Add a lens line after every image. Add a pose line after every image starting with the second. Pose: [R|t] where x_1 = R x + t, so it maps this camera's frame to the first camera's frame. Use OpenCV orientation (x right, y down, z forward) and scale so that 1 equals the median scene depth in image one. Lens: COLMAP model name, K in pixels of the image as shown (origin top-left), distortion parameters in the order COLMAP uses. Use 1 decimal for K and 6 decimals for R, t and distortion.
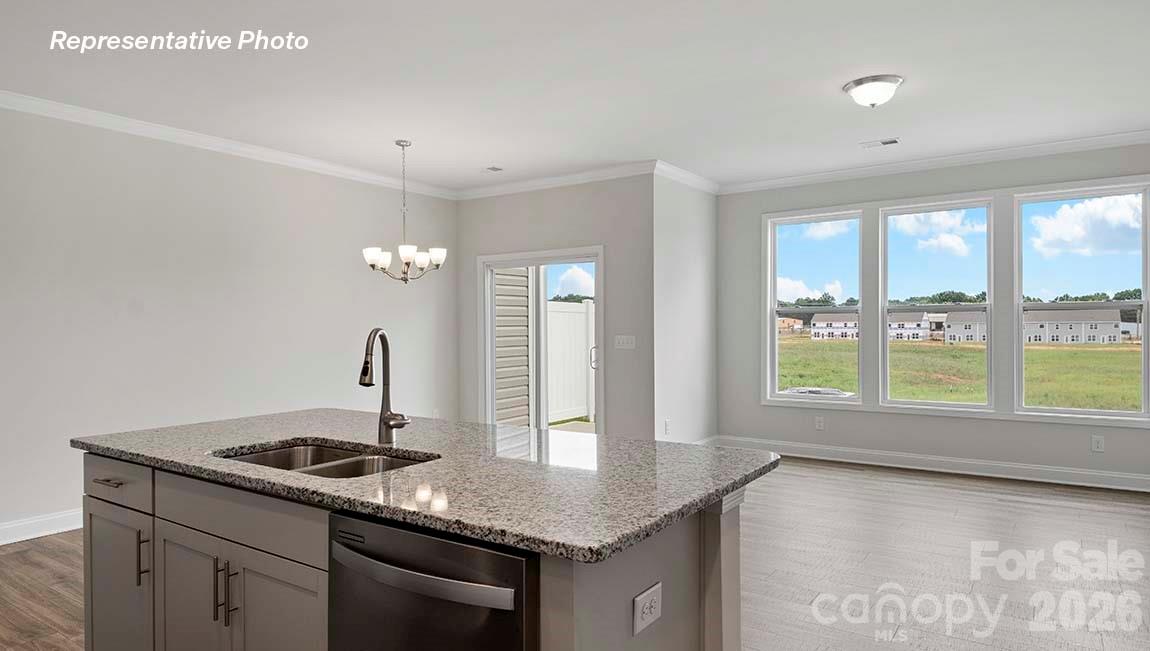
lens RADIAL K [[695.6, 0, 569.1], [0, 695.6, 325.1], [0, 0, 1]] dist [-0.000886, -0.005130]
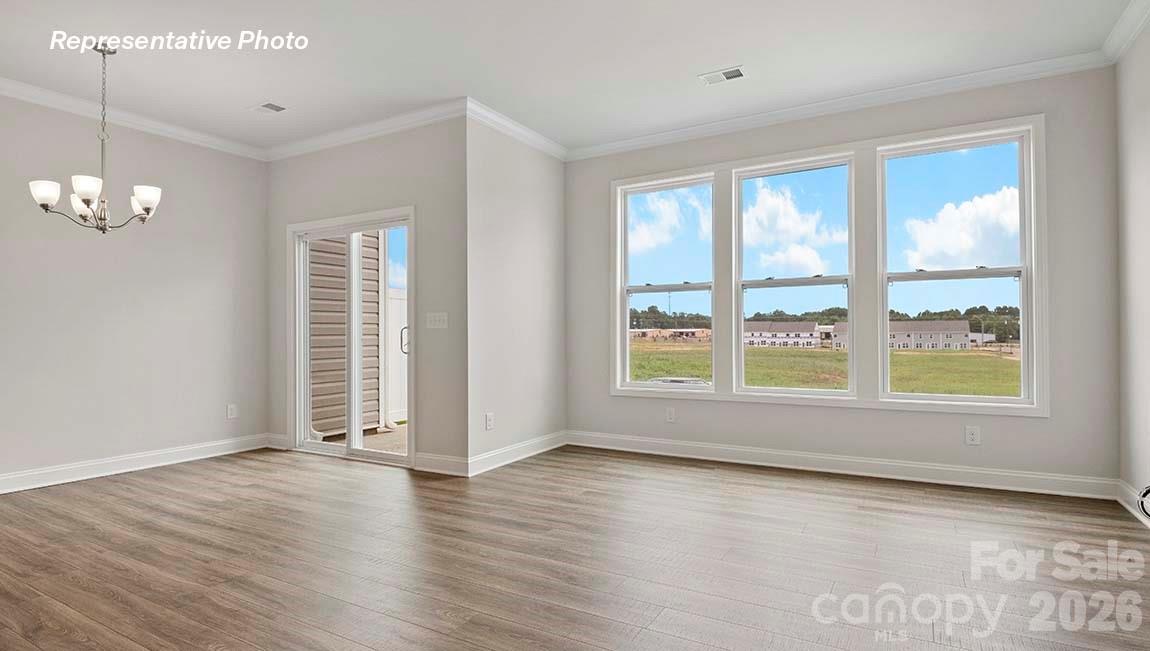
lens RADIAL K [[599.6, 0, 580.1], [0, 599.6, 326.6], [0, 0, 1]] dist [0.005094, -0.000007]
pose [[0.995290, 0.002723, 0.096900, 0.128742], [-0.001375, 0.999901, -0.013976, 0.029627], [-0.096929, 0.013777, 0.995196, 0.189267]]
